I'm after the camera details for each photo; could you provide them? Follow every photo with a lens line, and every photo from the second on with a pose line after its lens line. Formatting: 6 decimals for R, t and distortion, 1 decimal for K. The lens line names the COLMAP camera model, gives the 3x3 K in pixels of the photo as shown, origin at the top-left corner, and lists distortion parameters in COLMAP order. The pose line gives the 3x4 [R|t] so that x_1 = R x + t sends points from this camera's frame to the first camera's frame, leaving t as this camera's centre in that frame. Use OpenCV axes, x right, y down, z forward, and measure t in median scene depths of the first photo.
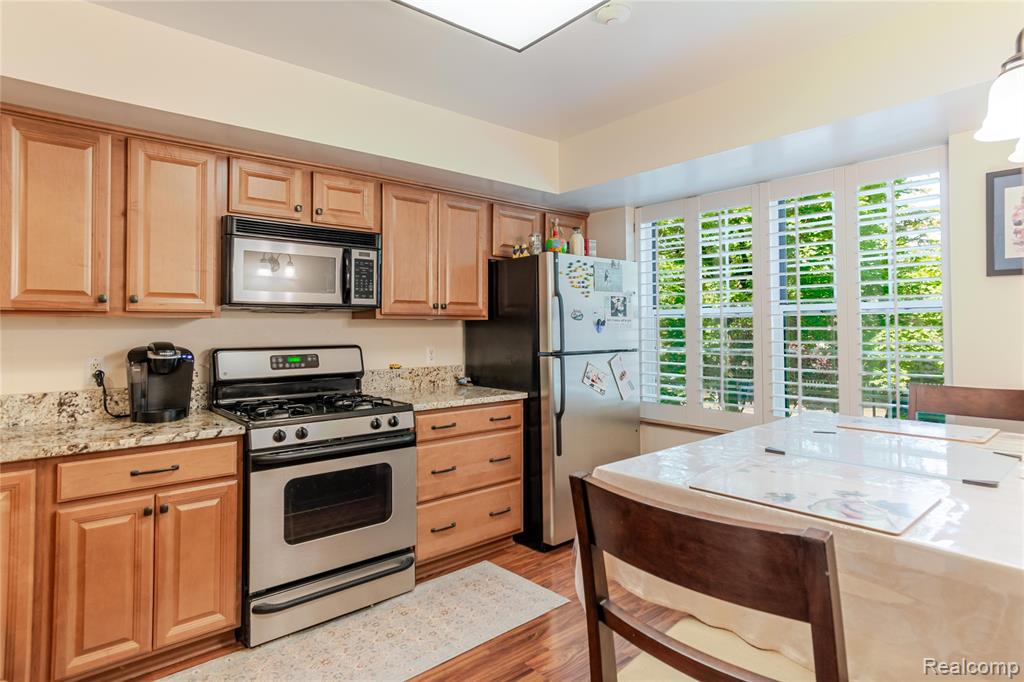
lens RADIAL K [[580.2, 0, 521.8], [0, 580.2, 309.2], [0, 0, 1]] dist [0.004215, 0.011034]
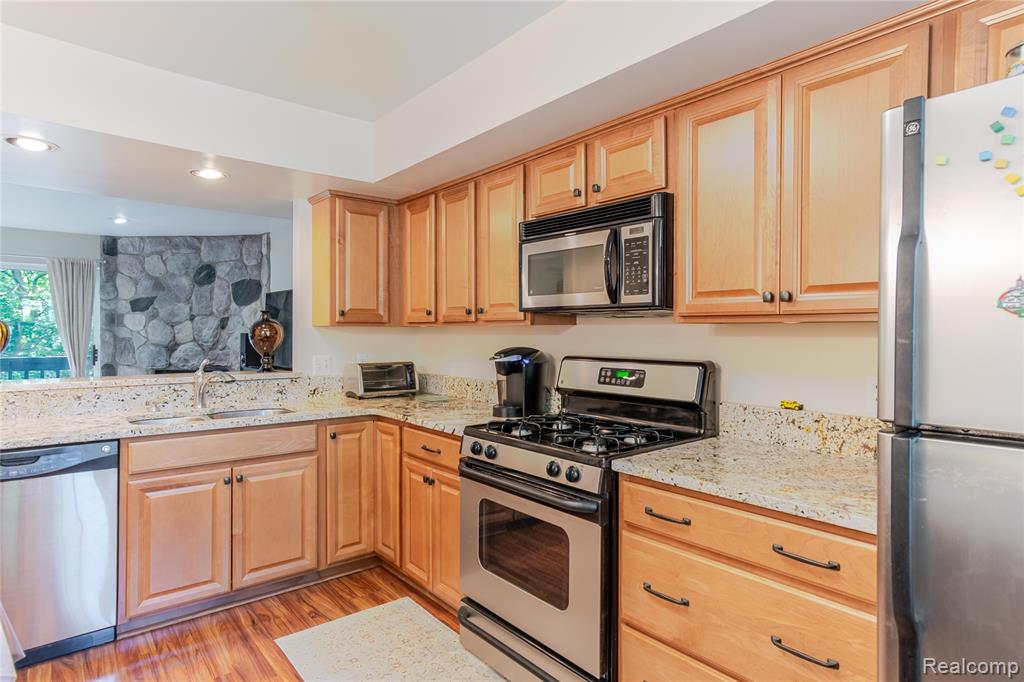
lens RADIAL K [[580.2, 0, 522.4], [0, 580.2, 334.0], [0, 0, 1]] dist [0.004215, 0.011034]
pose [[-0.035419, 0.010373, -0.999319, 0.504940], [0.030397, 0.999495, 0.009297, 0.021328], [0.998910, -0.030047, -0.035717, 1.053086]]
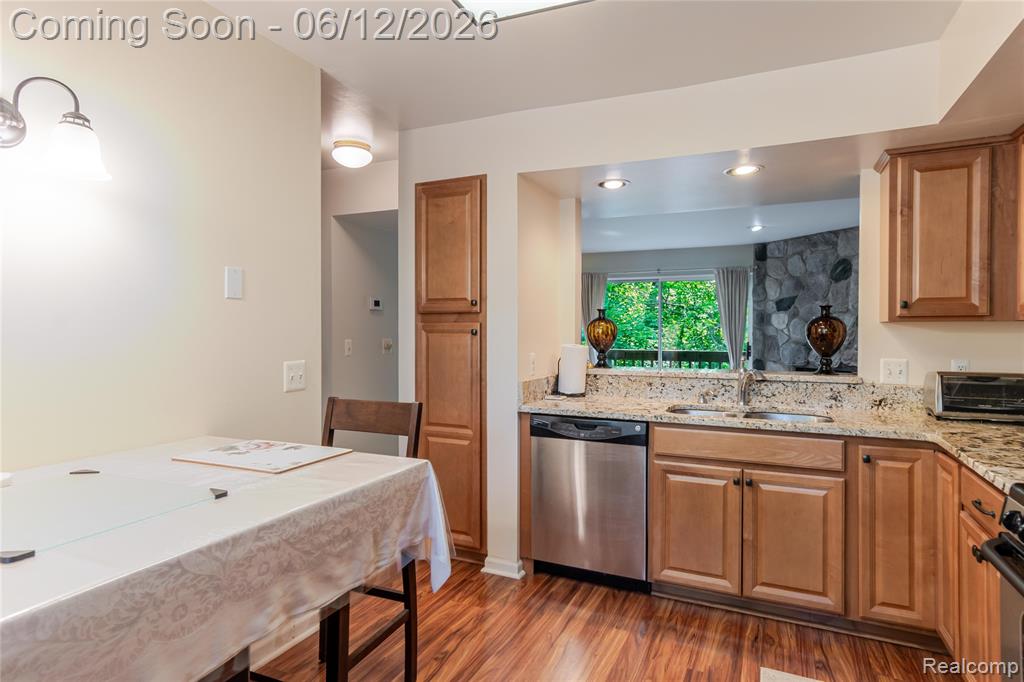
lens RADIAL K [[580.2, 0, 501.2], [0, 580.2, 336.1], [0, 0, 1]] dist [0.004215, 0.011034]
pose [[-0.922821, 0.010524, -0.385086, 0.254438], [0.018213, 0.999701, -0.016325, 0.032536], [0.384799, -0.022078, -0.922736, 1.266319]]
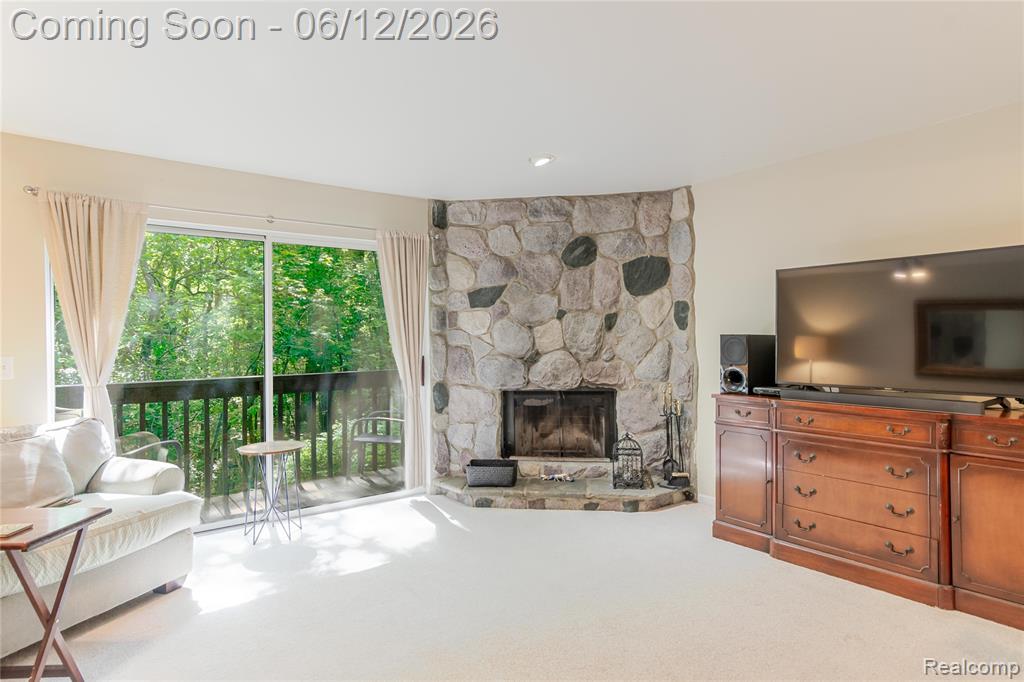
lens RADIAL K [[580.2, 0, 505.8], [0, 580.2, 333.9], [0, 0, 1]] dist [0.004215, 0.011034]
pose [[-0.075914, 0.003903, -0.997107, -0.224737], [0.046893, 0.998900, 0.000340, -0.020986], [0.996011, -0.046731, -0.076013, -0.506309]]
